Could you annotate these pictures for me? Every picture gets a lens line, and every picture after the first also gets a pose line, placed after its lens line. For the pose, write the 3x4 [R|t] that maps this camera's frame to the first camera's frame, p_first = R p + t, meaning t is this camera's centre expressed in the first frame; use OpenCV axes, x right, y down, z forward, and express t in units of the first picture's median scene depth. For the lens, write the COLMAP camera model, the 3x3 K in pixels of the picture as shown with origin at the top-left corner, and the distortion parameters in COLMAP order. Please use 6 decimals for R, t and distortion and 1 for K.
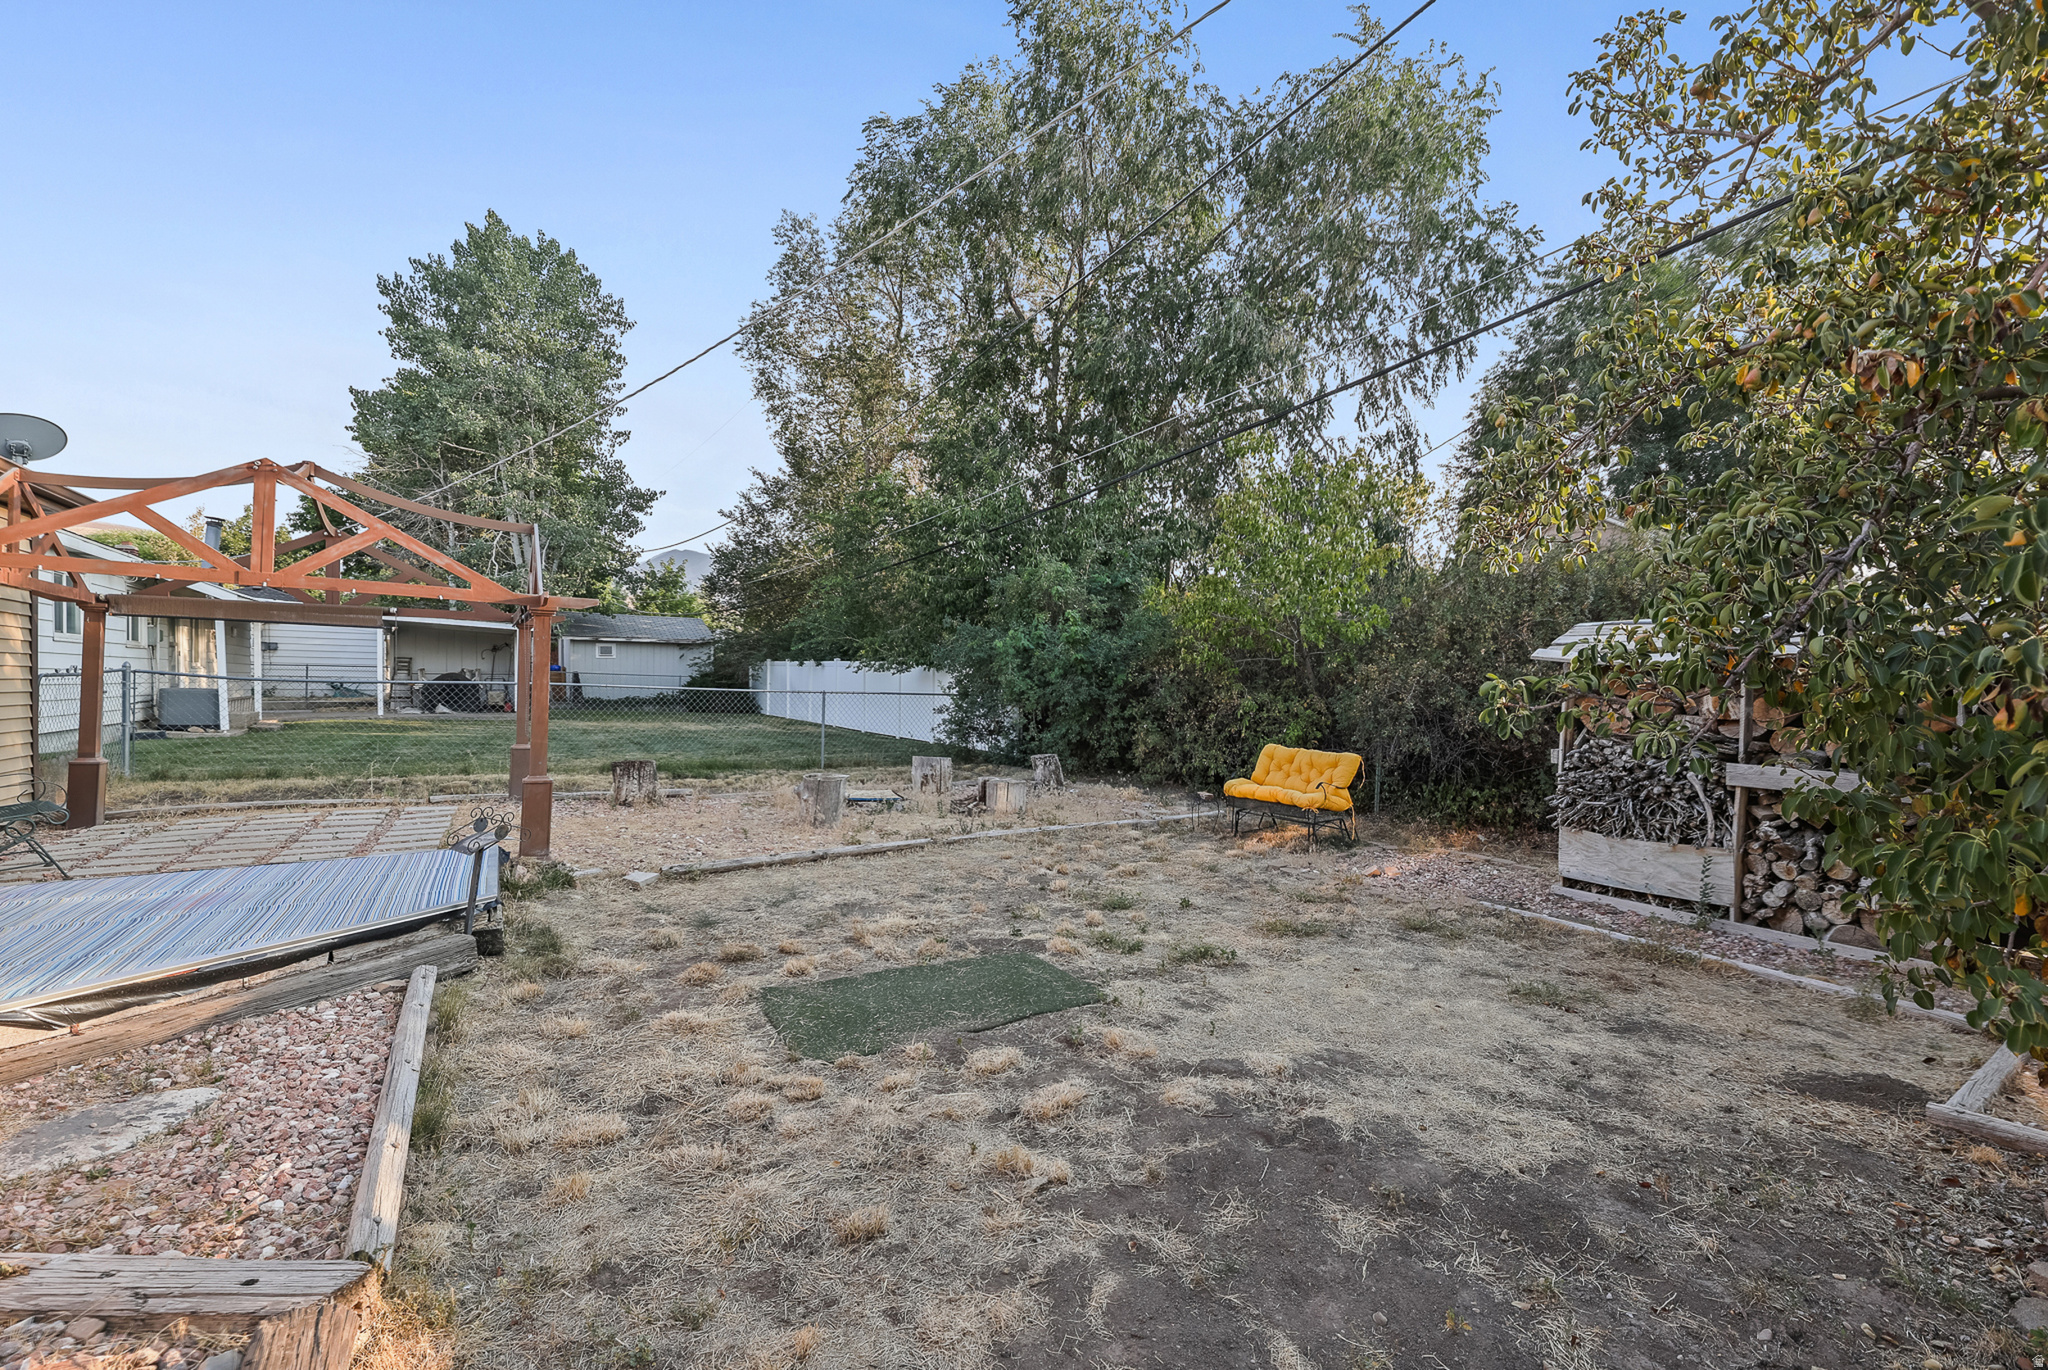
lens RADIAL K [[841.1, 0, 1024.9], [0, 841.1, 687.7], [0, 0, 1]] dist [0.001196, 0.000438]
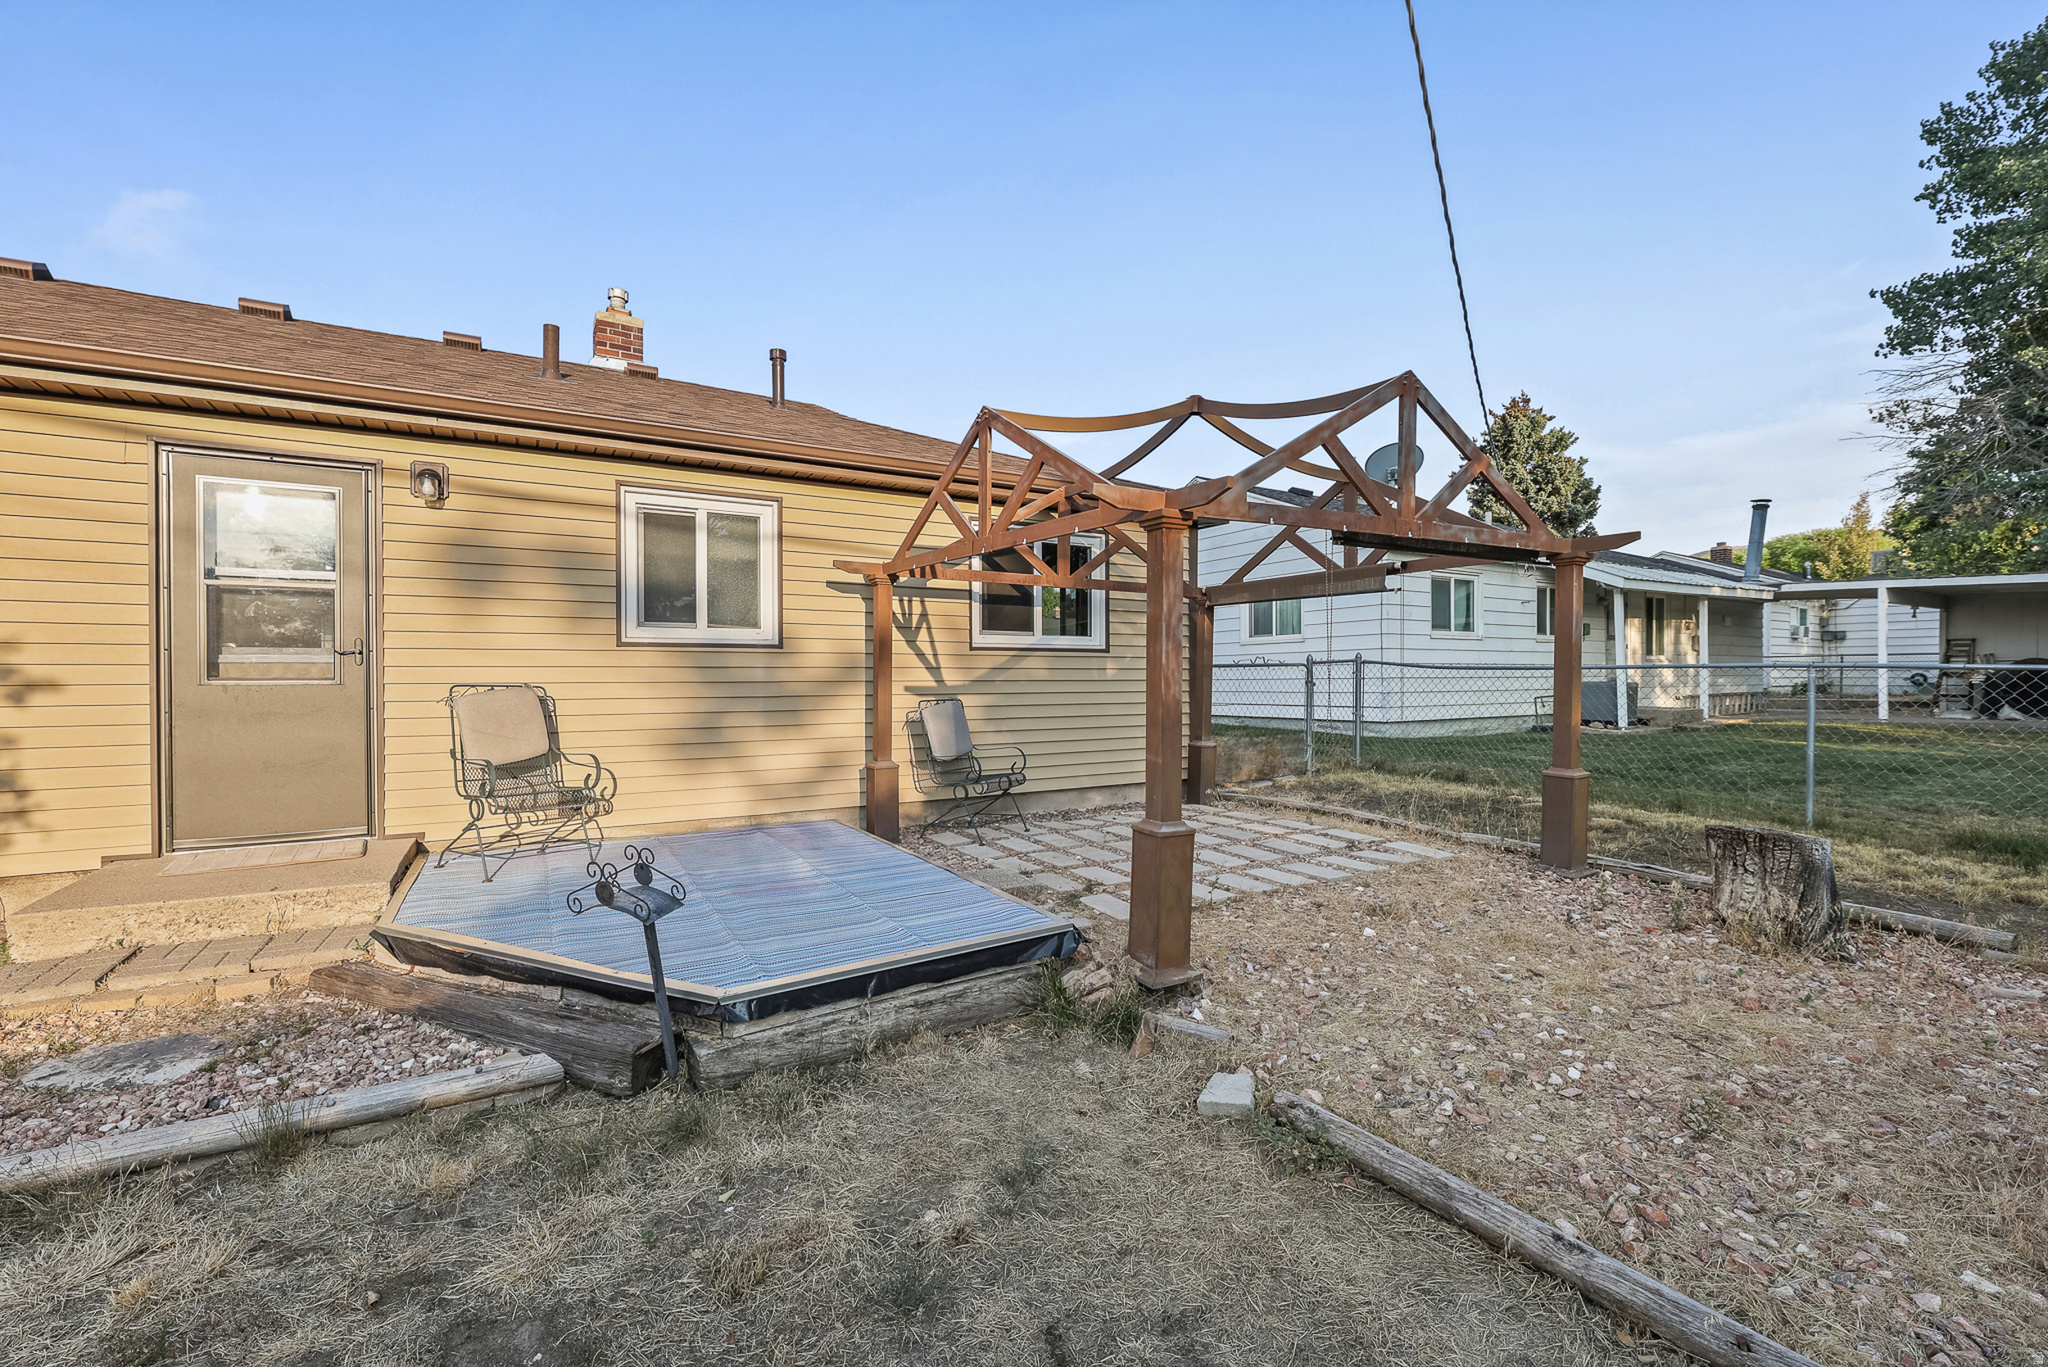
lens RADIAL K [[841.1, 0, 1020.6], [0, 841.1, 686.2], [0, 0, 1]] dist [0.001196, 0.000438]
pose [[-0.035759, -0.005385, -0.999346, -0.006313], [0.002353, 0.999982, -0.005472, 0.006464], [0.999358, -0.002547, -0.035745, 0.276209]]
